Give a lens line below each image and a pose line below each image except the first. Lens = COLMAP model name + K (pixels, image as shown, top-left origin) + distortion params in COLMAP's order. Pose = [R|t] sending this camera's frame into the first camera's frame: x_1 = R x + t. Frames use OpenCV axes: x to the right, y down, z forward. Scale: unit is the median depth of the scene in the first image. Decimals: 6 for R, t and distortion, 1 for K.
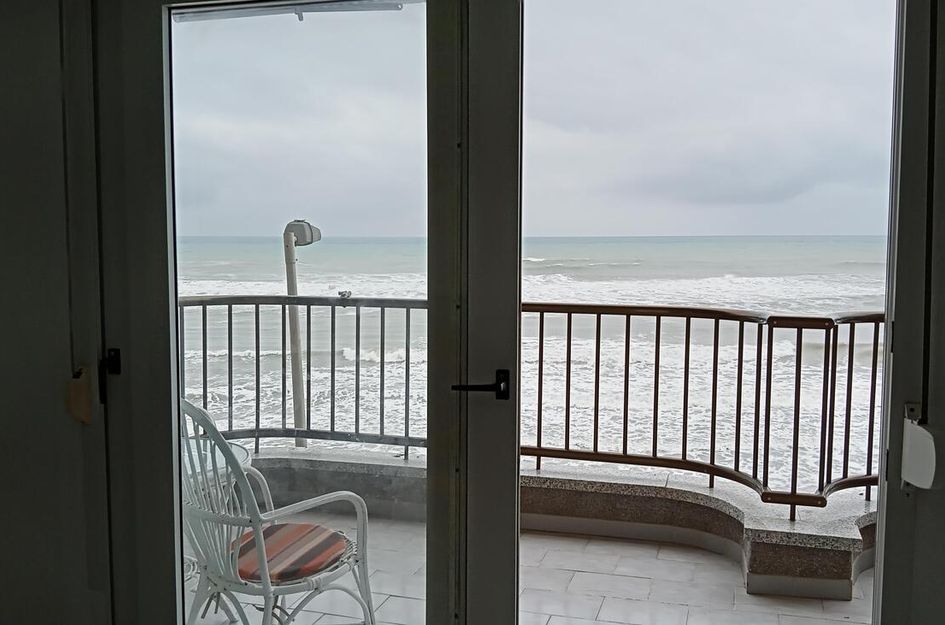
lens RADIAL K [[891.8, 0, 472.5], [0, 891.8, 312.5], [0, 0, 1]] dist [0.127479, -0.275968]
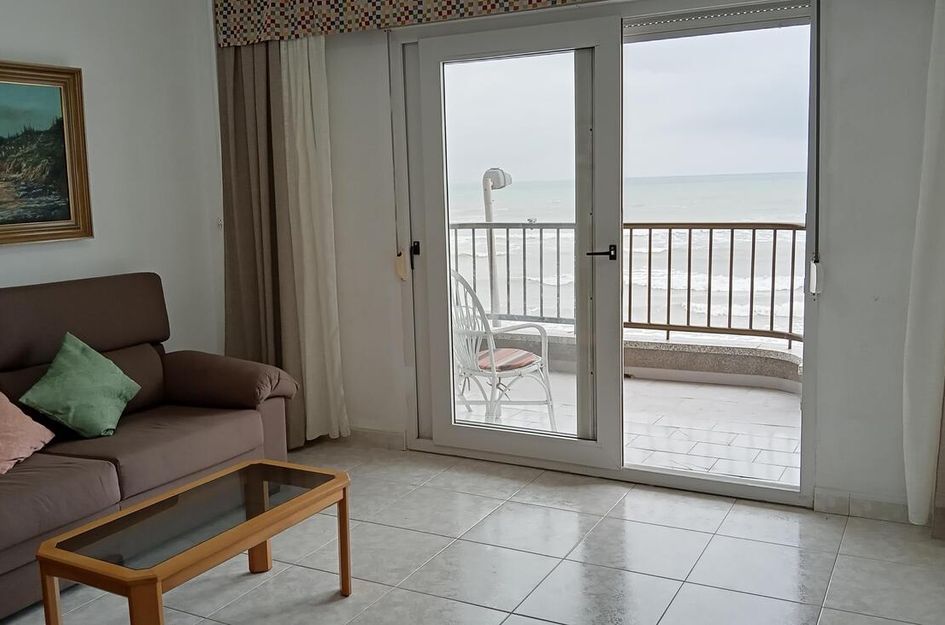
lens RADIAL K [[891.8, 0, 472.5], [0, 891.8, 312.5], [0, 0, 1]] dist [0.127479, -0.275968]
pose [[0.978759, 0.000180, -0.205013, 0.065833], [0.012607, 0.998054, 0.061065, 0.043034], [0.204625, -0.062353, 0.976852, -0.488814]]
